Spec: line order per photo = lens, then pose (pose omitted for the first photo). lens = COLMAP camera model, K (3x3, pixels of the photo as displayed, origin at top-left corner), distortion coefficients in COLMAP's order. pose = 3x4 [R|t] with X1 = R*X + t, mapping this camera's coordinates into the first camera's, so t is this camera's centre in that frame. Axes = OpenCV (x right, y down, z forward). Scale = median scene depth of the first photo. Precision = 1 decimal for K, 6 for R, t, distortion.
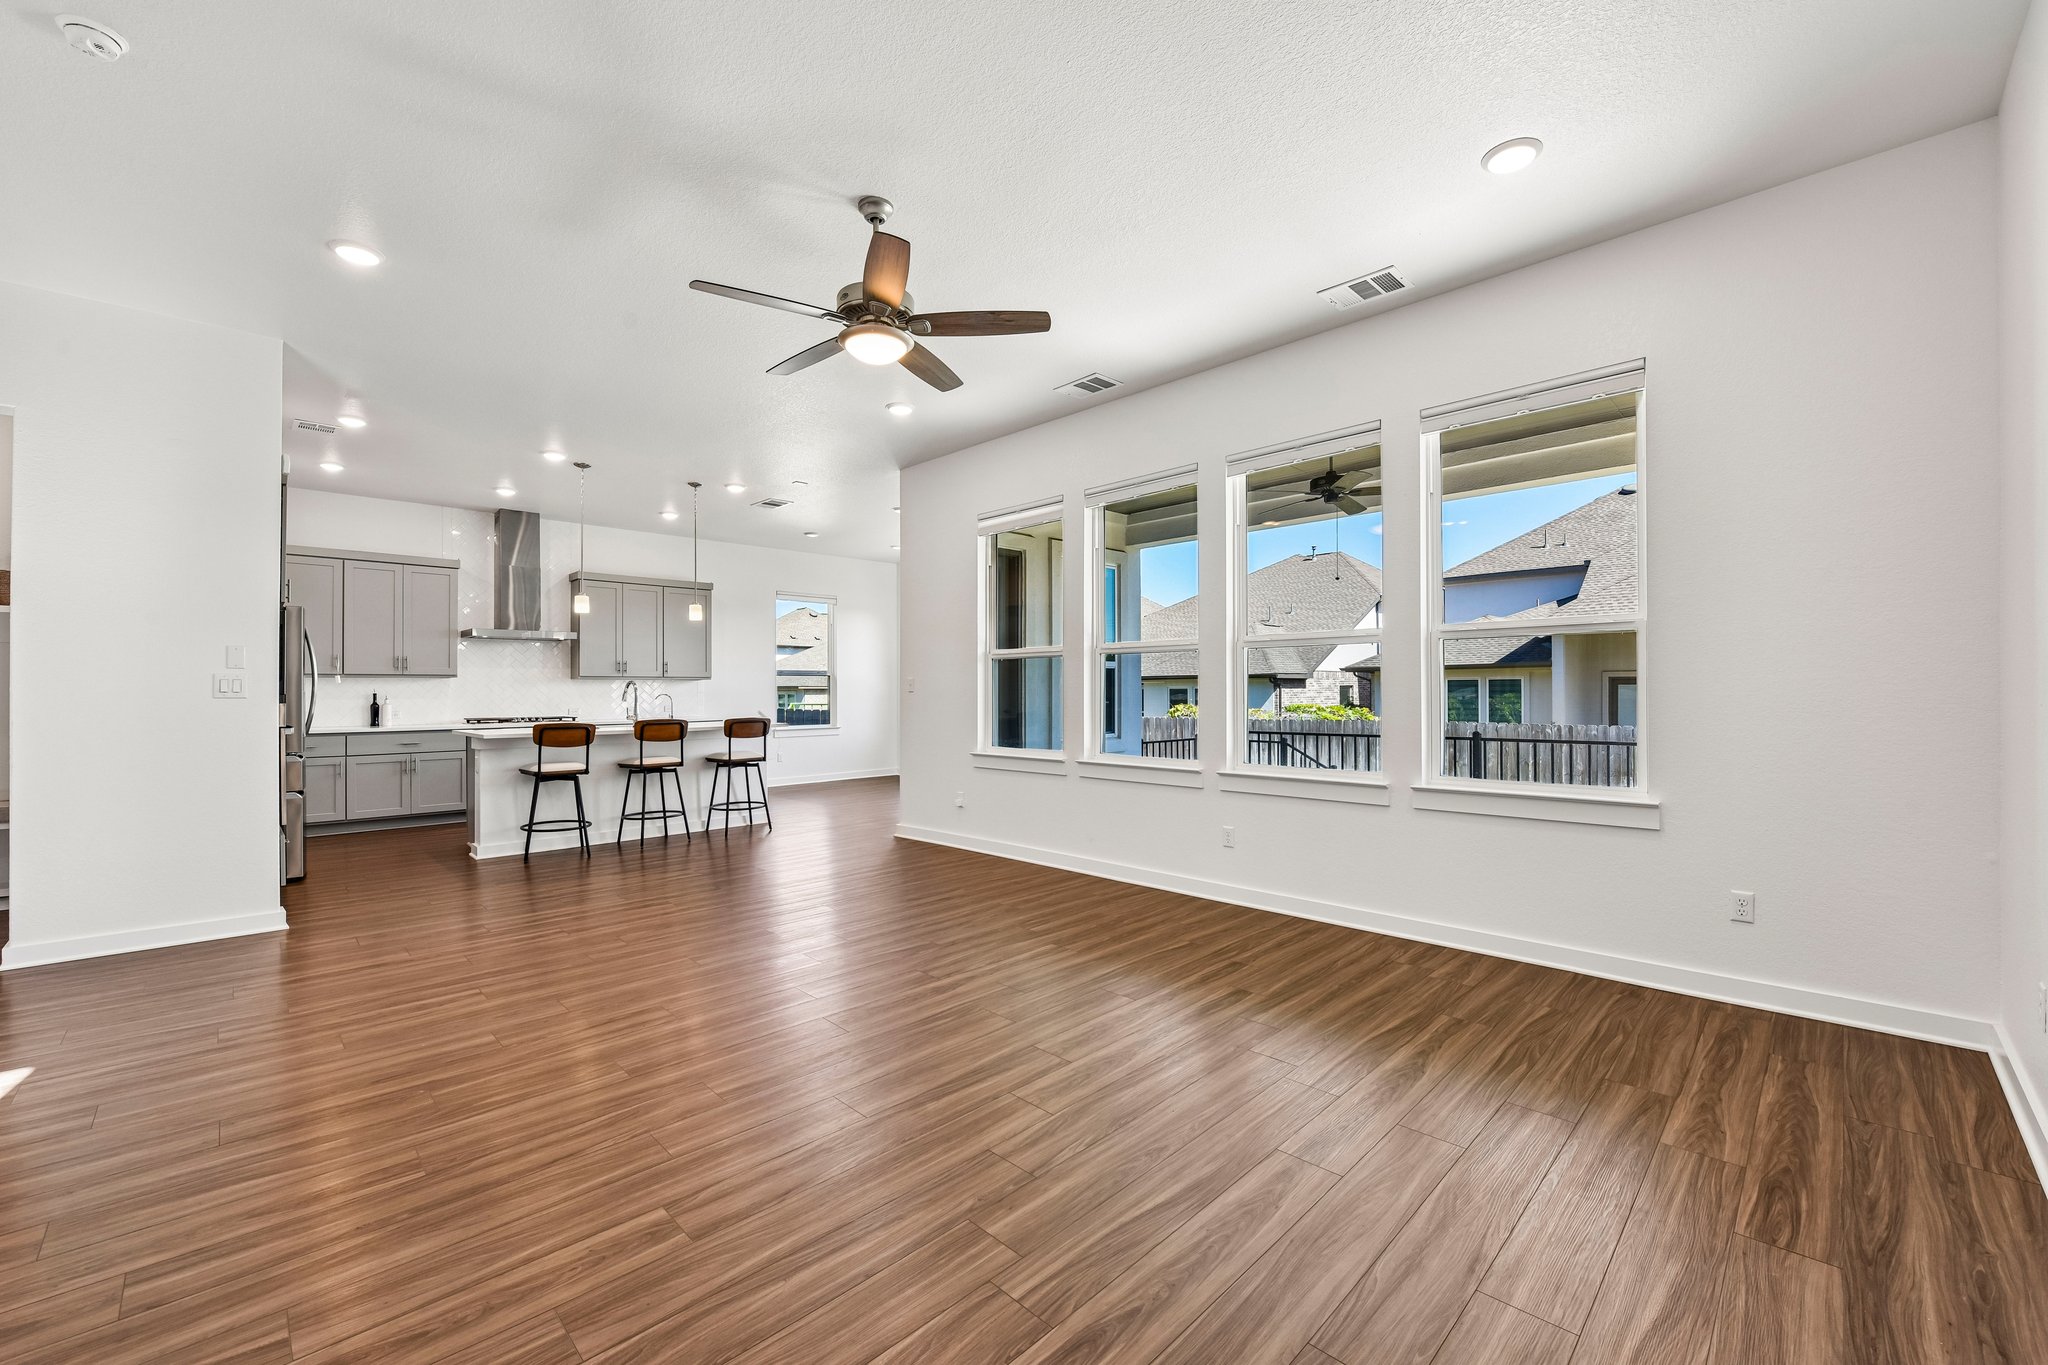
lens RADIAL K [[813.7, 0, 1031.3], [0, 813.7, 670.3], [0, 0, 1]] dist [-0.017230, -0.001972]
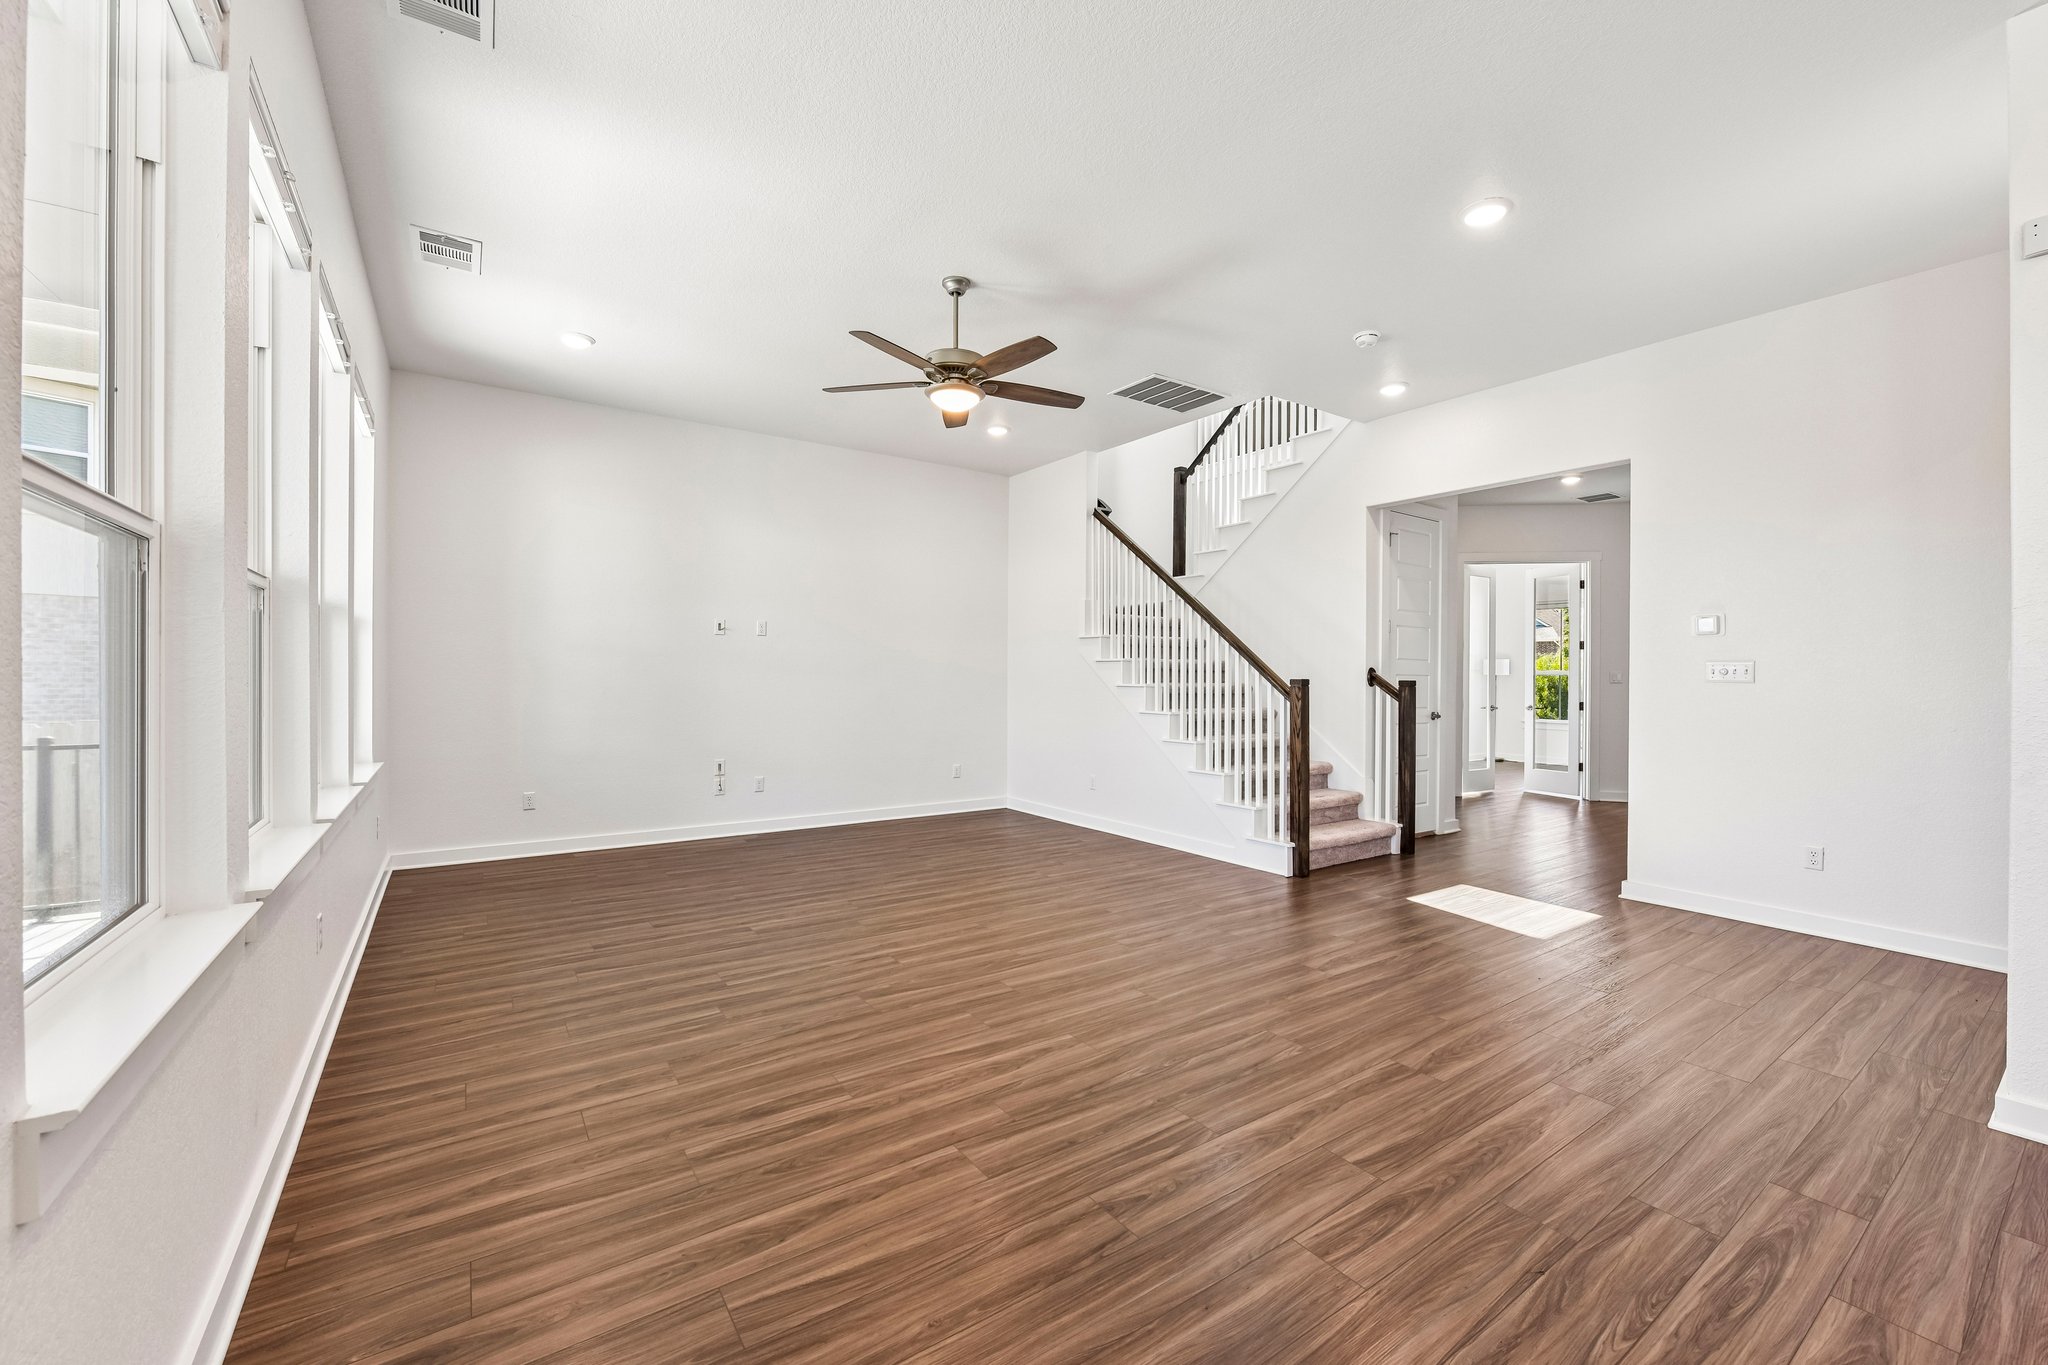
lens RADIAL K [[813.7, 0, 1036.1], [0, 813.7, 678.5], [0, 0, 1]] dist [-0.017230, -0.001972]
pose [[-0.984501, 0.000010, 0.175379, -0.374428], [-0.003766, 0.999768, -0.021196, 0.037018], [-0.175338, -0.021528, -0.984273, 1.545783]]
